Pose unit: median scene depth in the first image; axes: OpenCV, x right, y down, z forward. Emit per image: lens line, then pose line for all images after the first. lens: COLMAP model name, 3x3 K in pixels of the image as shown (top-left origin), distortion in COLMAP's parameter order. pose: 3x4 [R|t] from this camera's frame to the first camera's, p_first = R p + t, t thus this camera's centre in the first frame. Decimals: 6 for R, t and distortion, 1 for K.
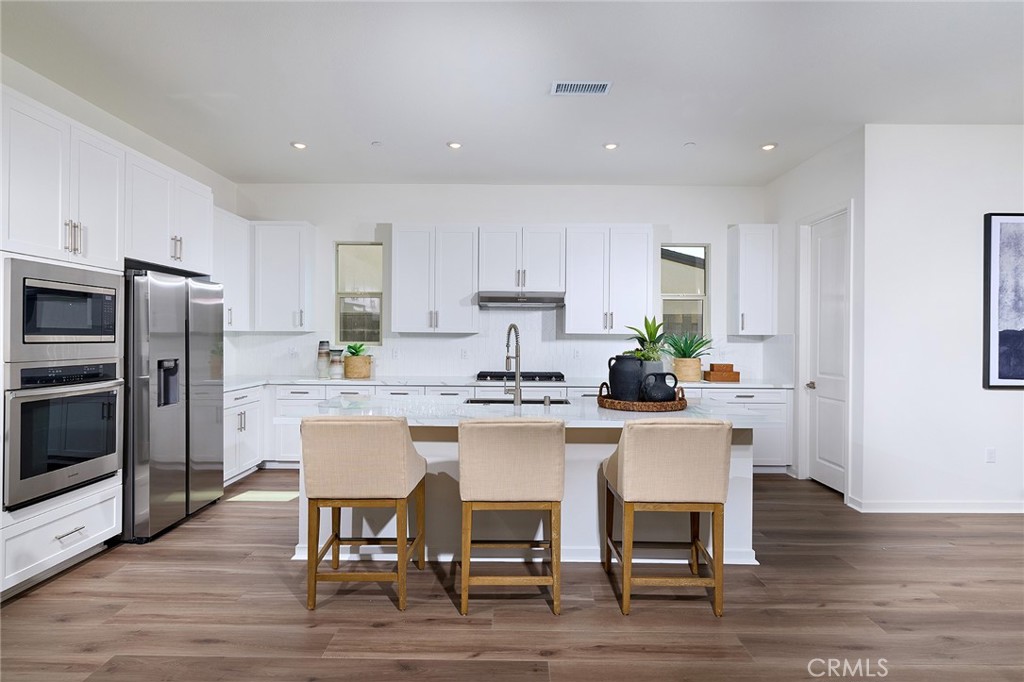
lens RADIAL K [[544.4, 0, 510.3], [0, 544.4, 335.4], [0, 0, 1]] dist [-0.000109, -0.000710]
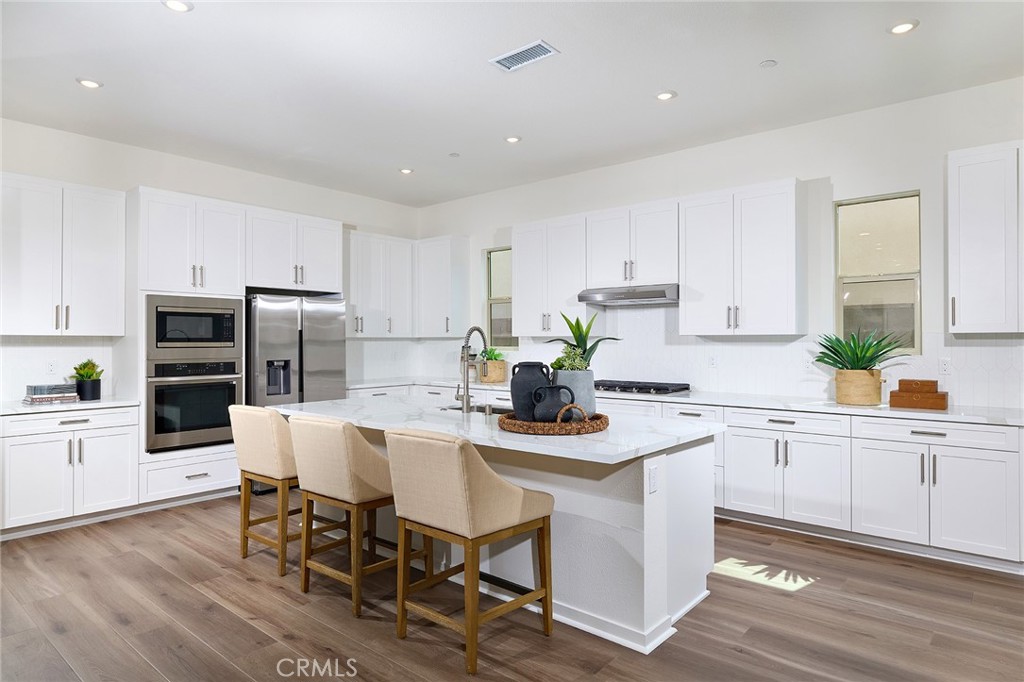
lens RADIAL K [[611.6, 0, 508.0], [0, 611.6, 341.0], [0, 0, 1]] dist [-0.005621, -0.000536]
pose [[0.759663, -0.007102, -0.650278, 0.771553], [0.009891, 0.999951, 0.000634, 0.002517], [0.650241, -0.006913, 0.759696, 0.241617]]
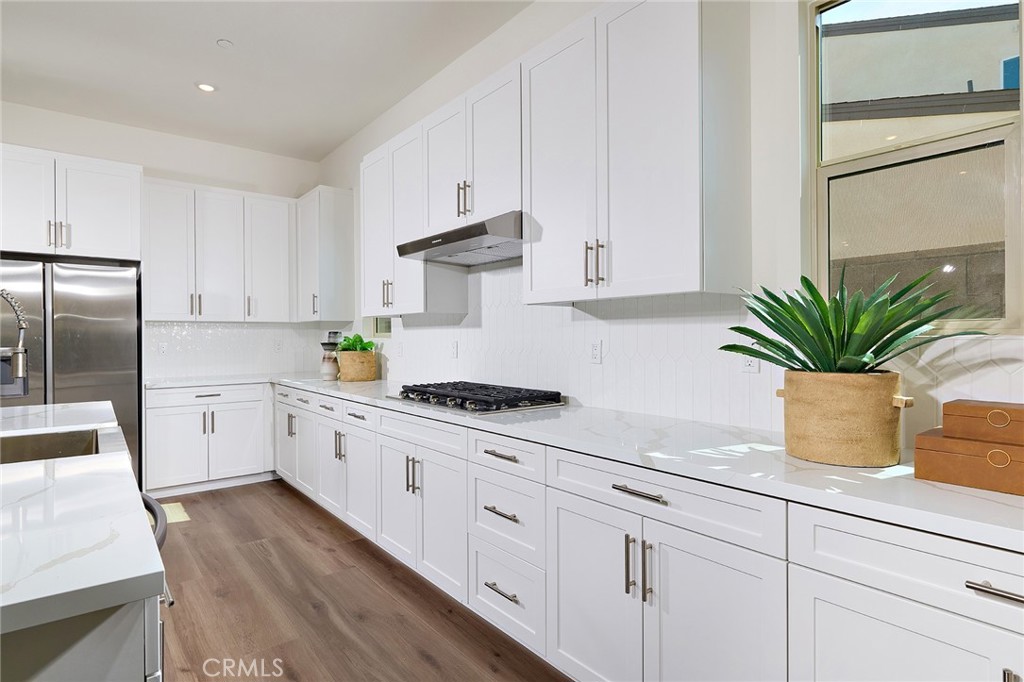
lens RADIAL K [[544.4, 0, 513.2], [0, 544.4, 342.1], [0, 0, 1]] dist [-0.000109, -0.000710]
pose [[0.617606, -0.001701, -0.786486, 0.691380], [0.010641, 0.999924, 0.006193, 0.037364], [0.786416, -0.012194, 0.617577, 1.135101]]
